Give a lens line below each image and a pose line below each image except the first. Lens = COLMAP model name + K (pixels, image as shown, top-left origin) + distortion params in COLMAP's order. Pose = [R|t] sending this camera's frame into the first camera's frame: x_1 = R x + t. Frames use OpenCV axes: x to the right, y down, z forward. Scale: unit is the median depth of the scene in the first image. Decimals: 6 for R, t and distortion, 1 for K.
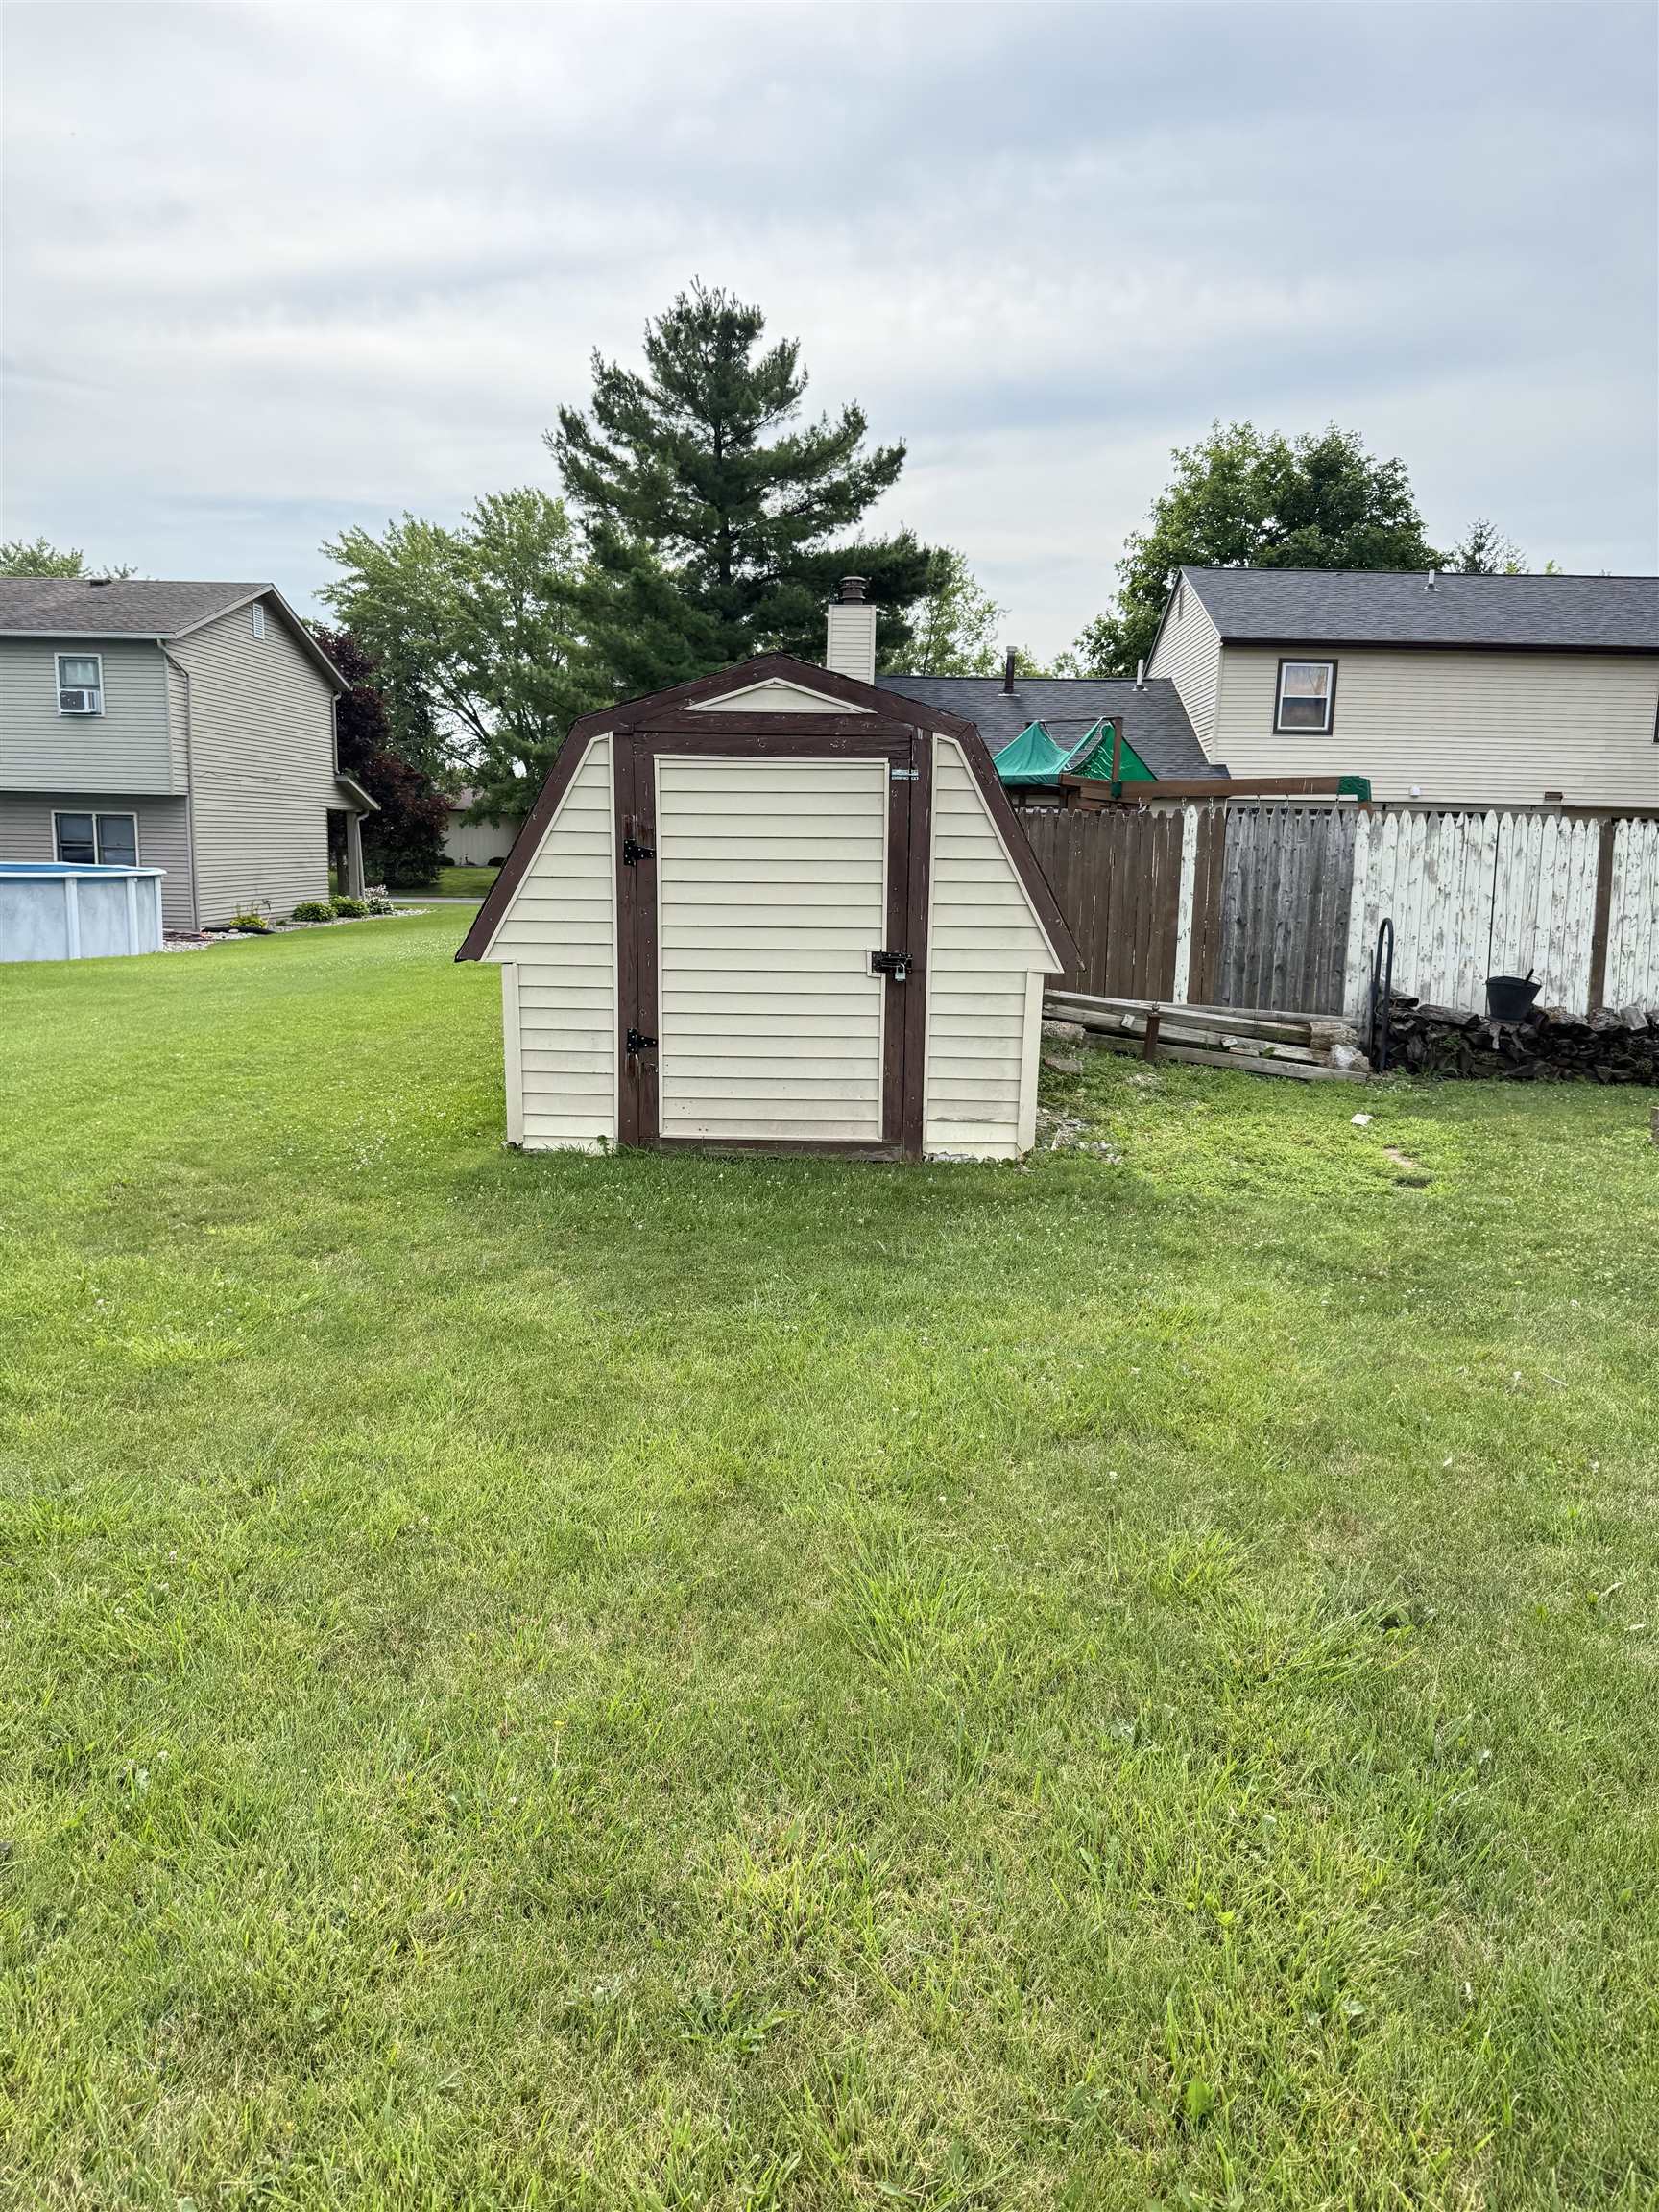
lens RADIAL K [[1474.2, 0, 827.2], [0, 1474.2, 1119.6], [0, 0, 1]] dist [0.010289, -0.000334]
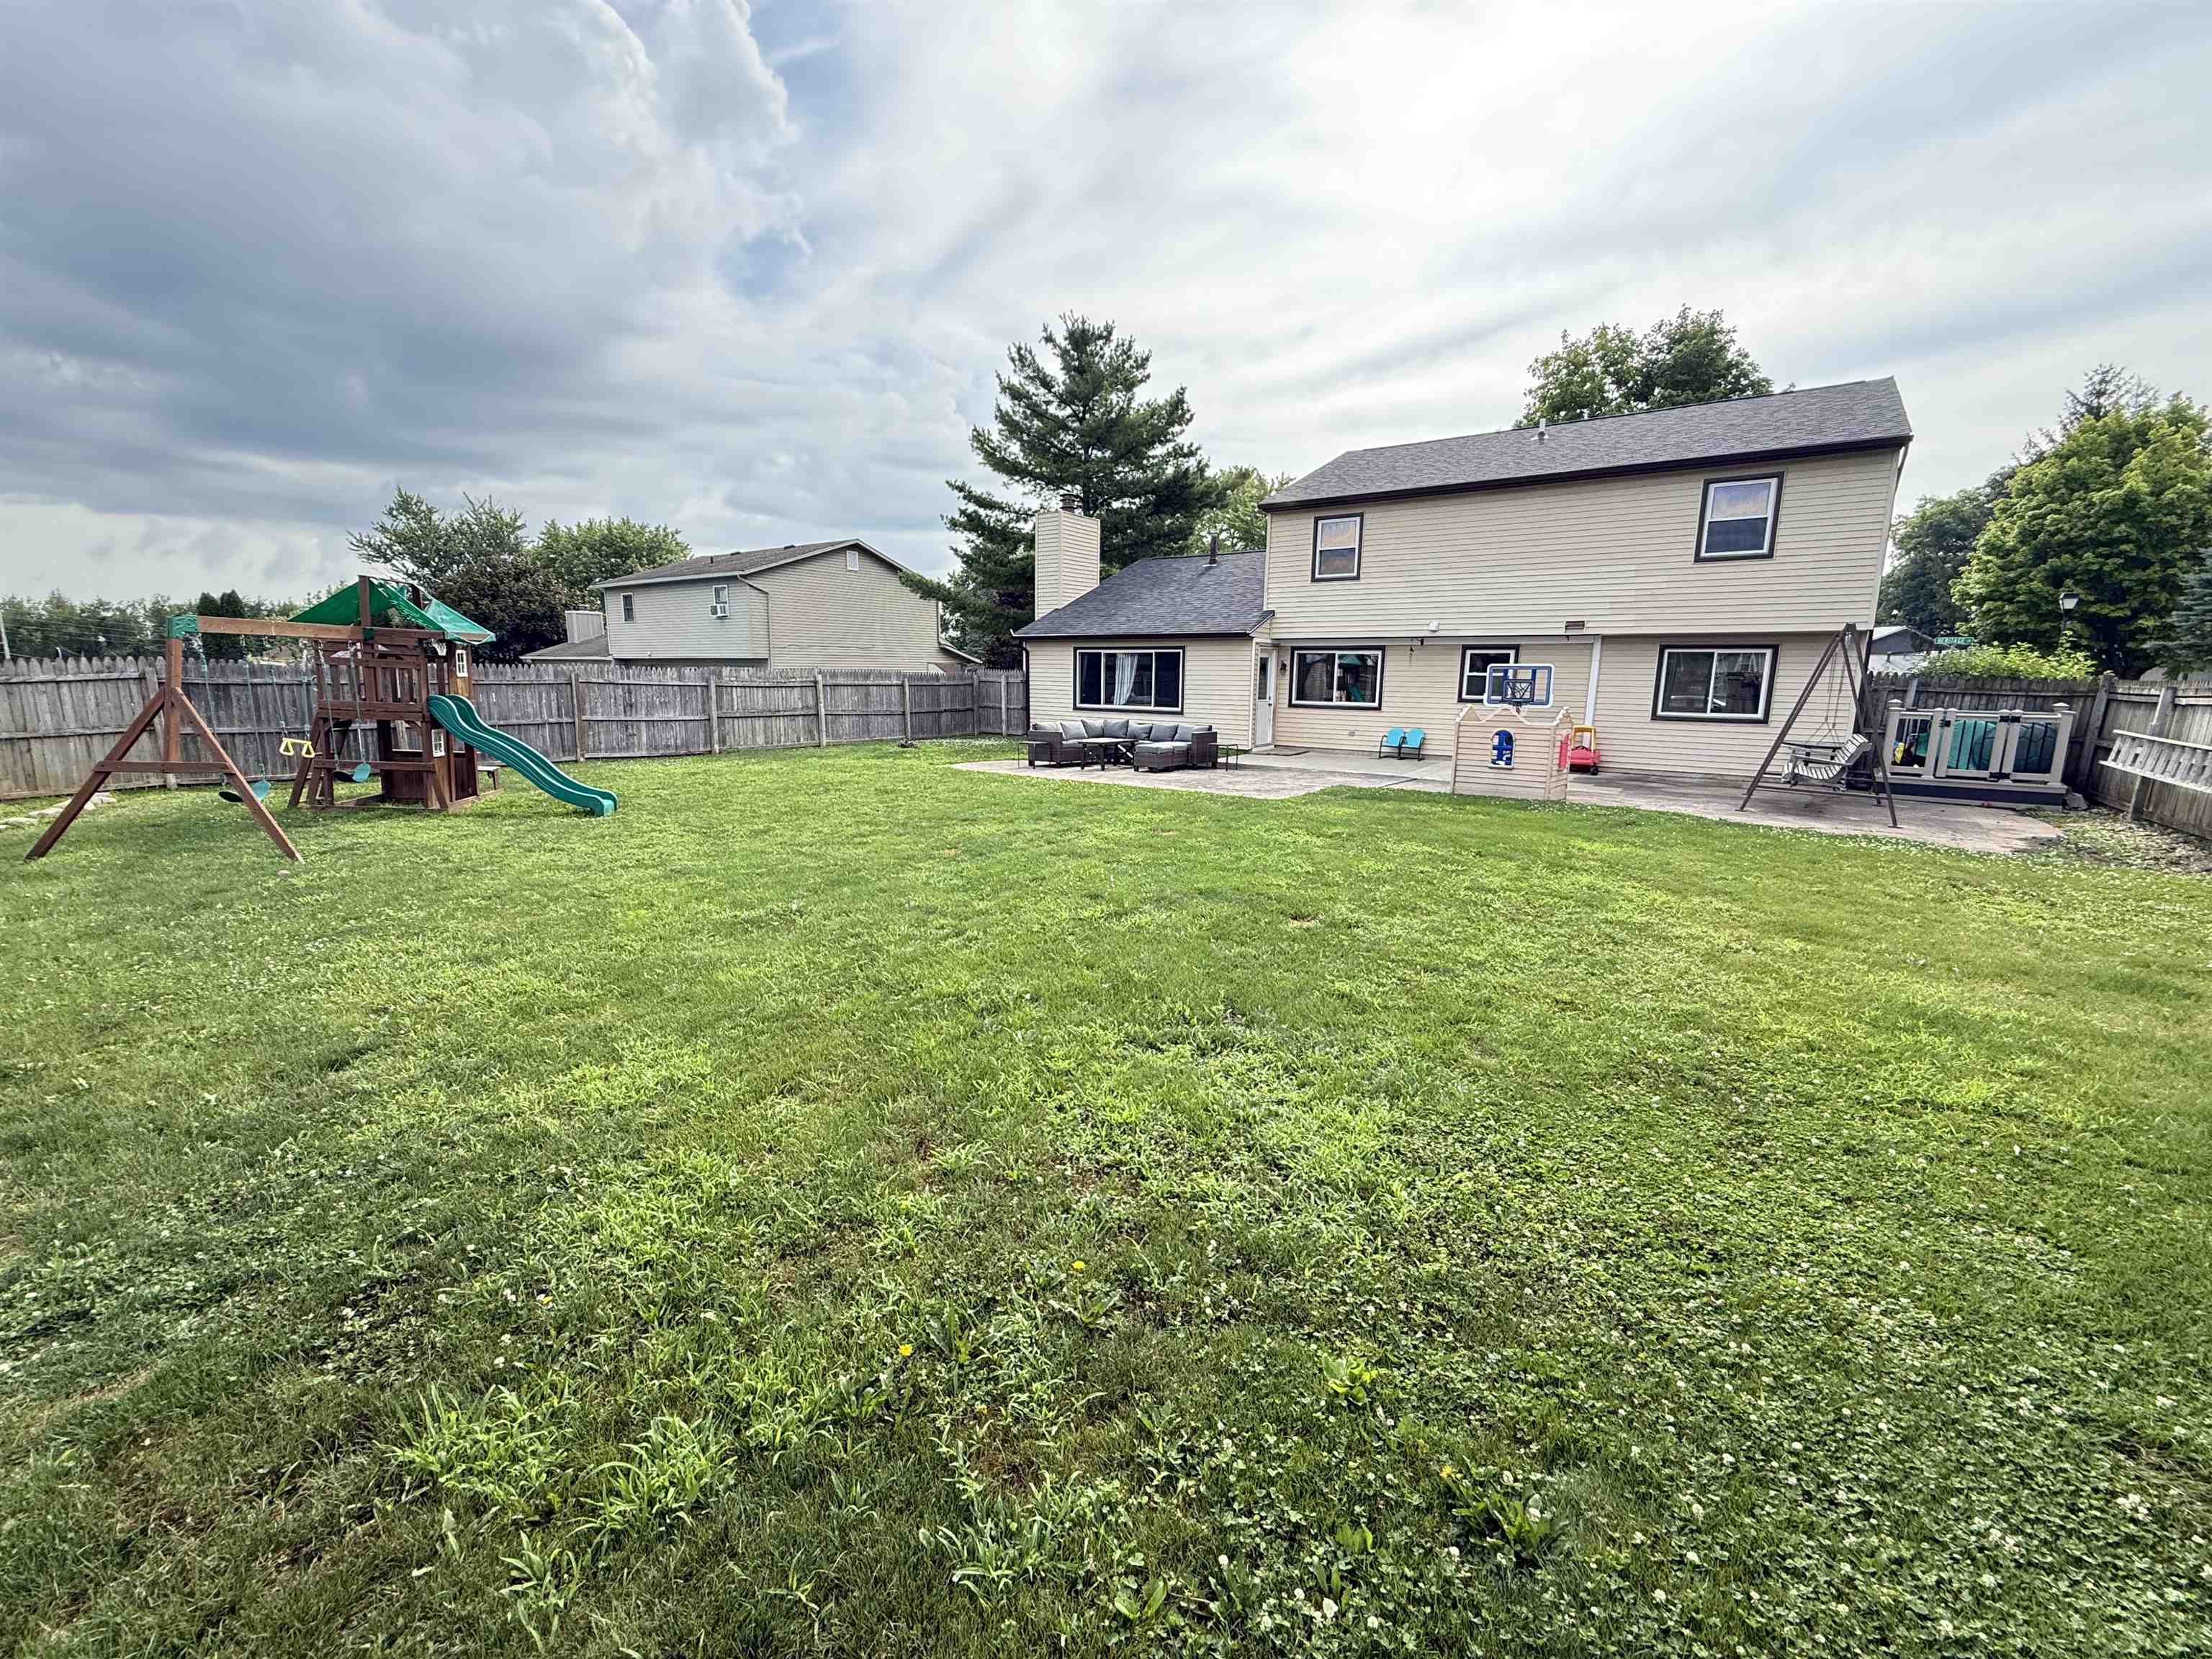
lens RADIAL K [[884.7, 0, 1100.7], [0, 884.7, 827.9], [0, 0, 1]] dist [-0.001230, 0.000282]
pose [[0.825492, 0.082878, -0.558295, 0.526113], [-0.095996, 0.995365, 0.005821, -0.050282], [0.556190, 0.048789, 0.829622, 0.305345]]
